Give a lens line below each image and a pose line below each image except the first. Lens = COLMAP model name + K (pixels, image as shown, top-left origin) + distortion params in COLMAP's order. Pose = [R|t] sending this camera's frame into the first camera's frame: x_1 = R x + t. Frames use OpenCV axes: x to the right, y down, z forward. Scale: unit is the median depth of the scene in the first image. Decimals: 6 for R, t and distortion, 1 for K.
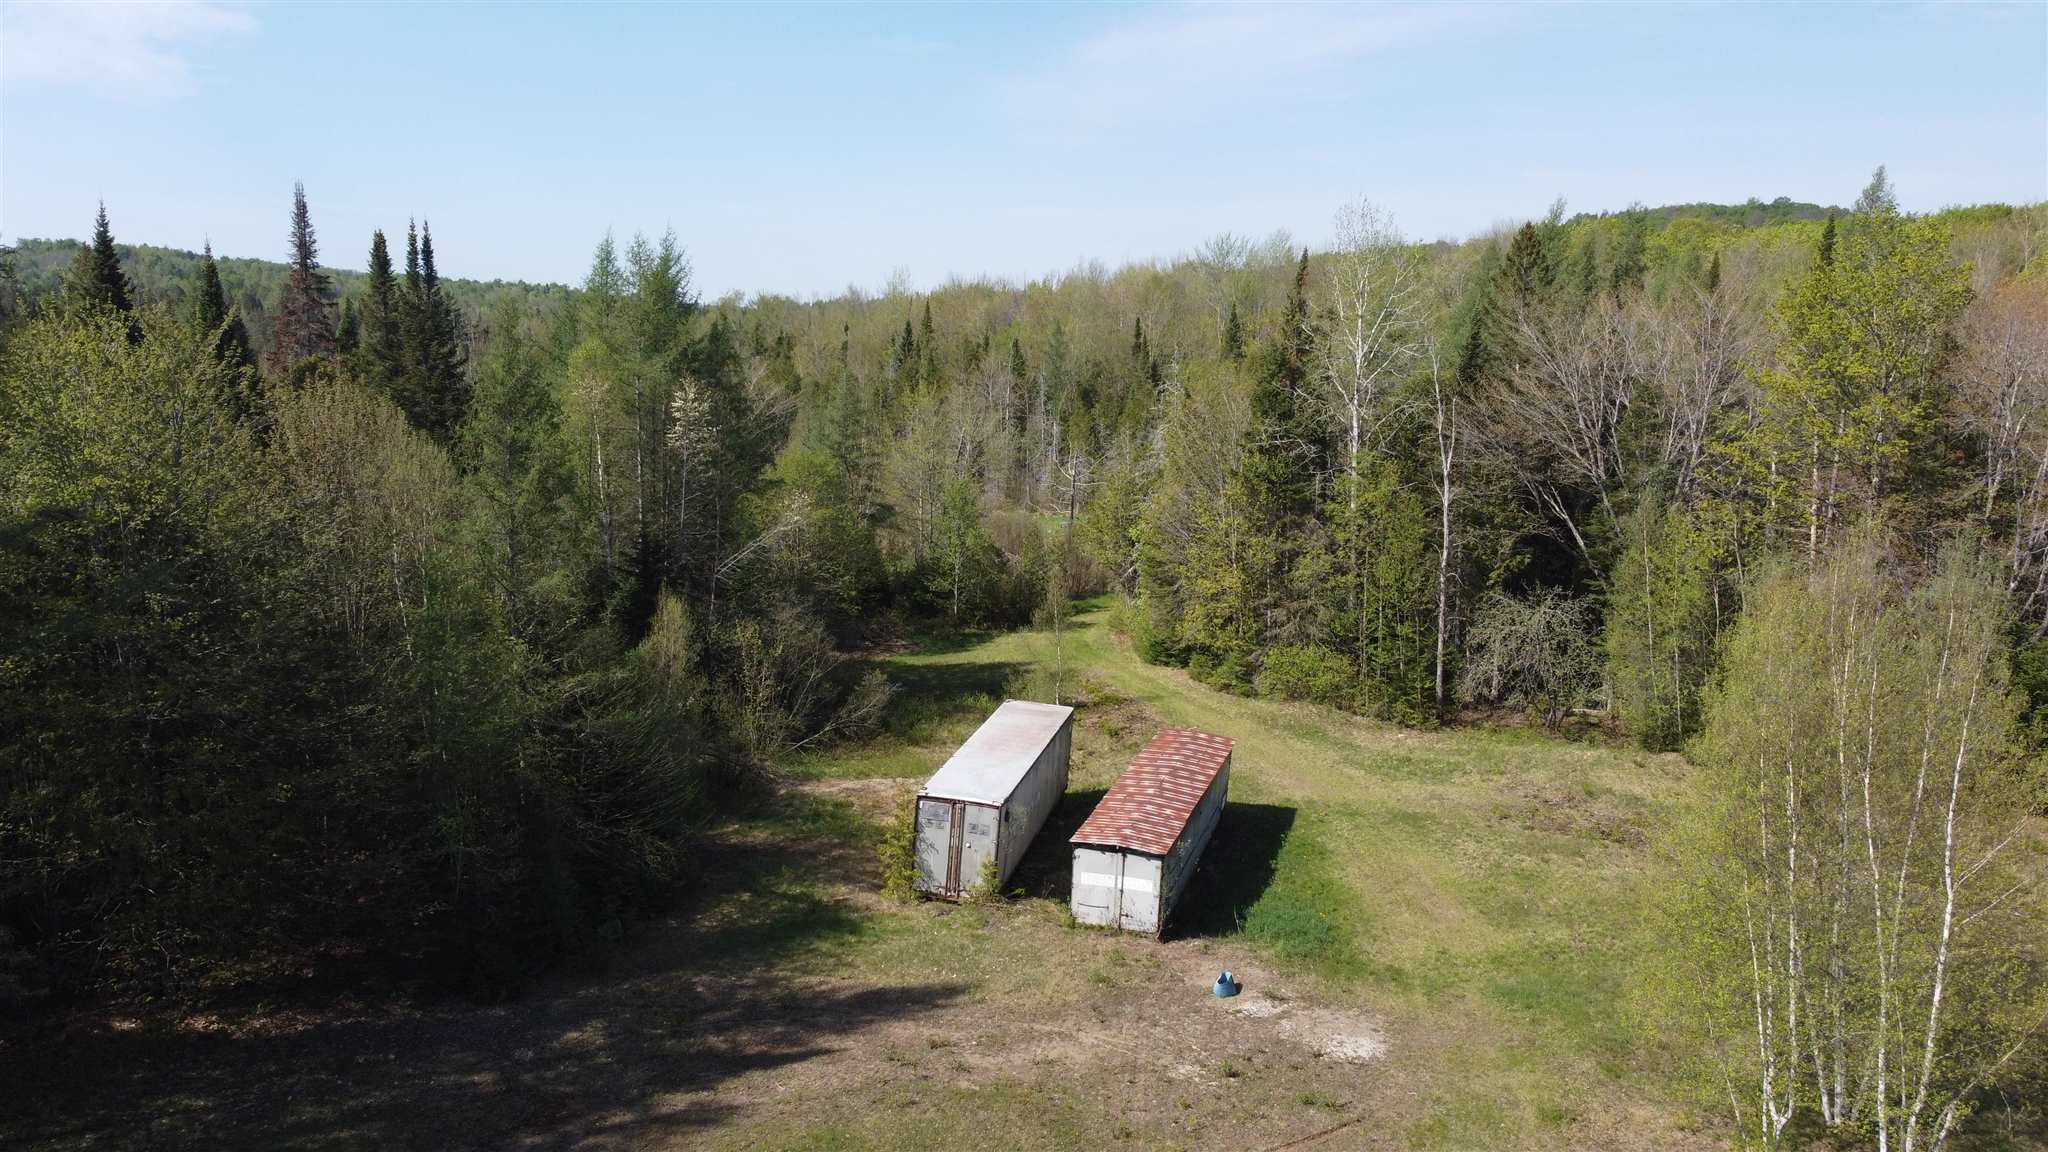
lens RADIAL K [[1551.7, 0, 1024.0], [0, 1551.7, 576.0], [0, 0, 1]] dist [0.007460, -0.026042]
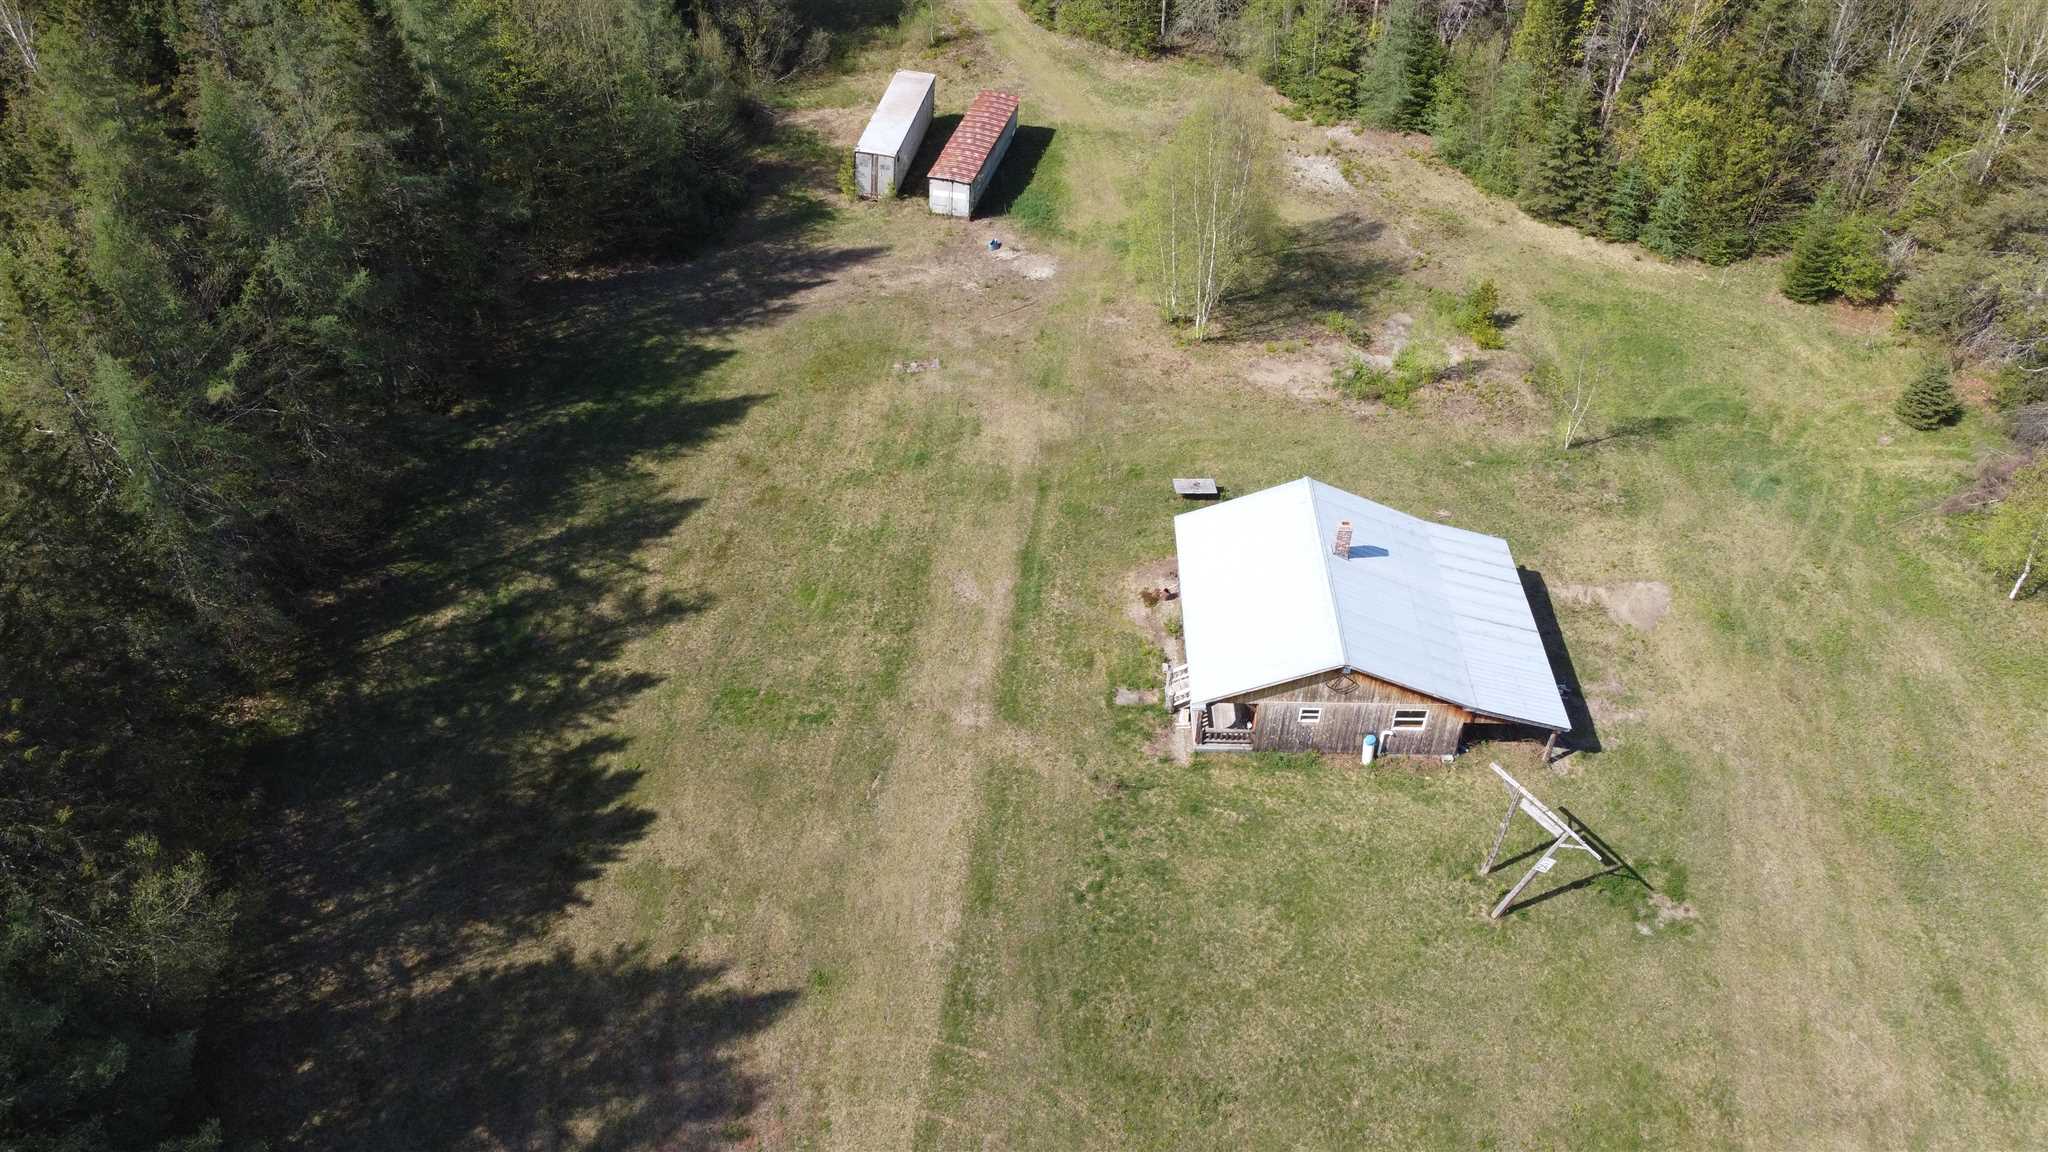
lens RADIAL K [[1551.7, 0, 1024.0], [0, 1551.7, 576.0], [0, 0, 1]] dist [0.007460, -0.026042]
pose [[0.998815, -0.030191, 0.038174, 0.043876], [0.005552, 0.849904, 0.526909, -0.336153], [-0.048352, -0.526073, 0.849064, -0.772142]]
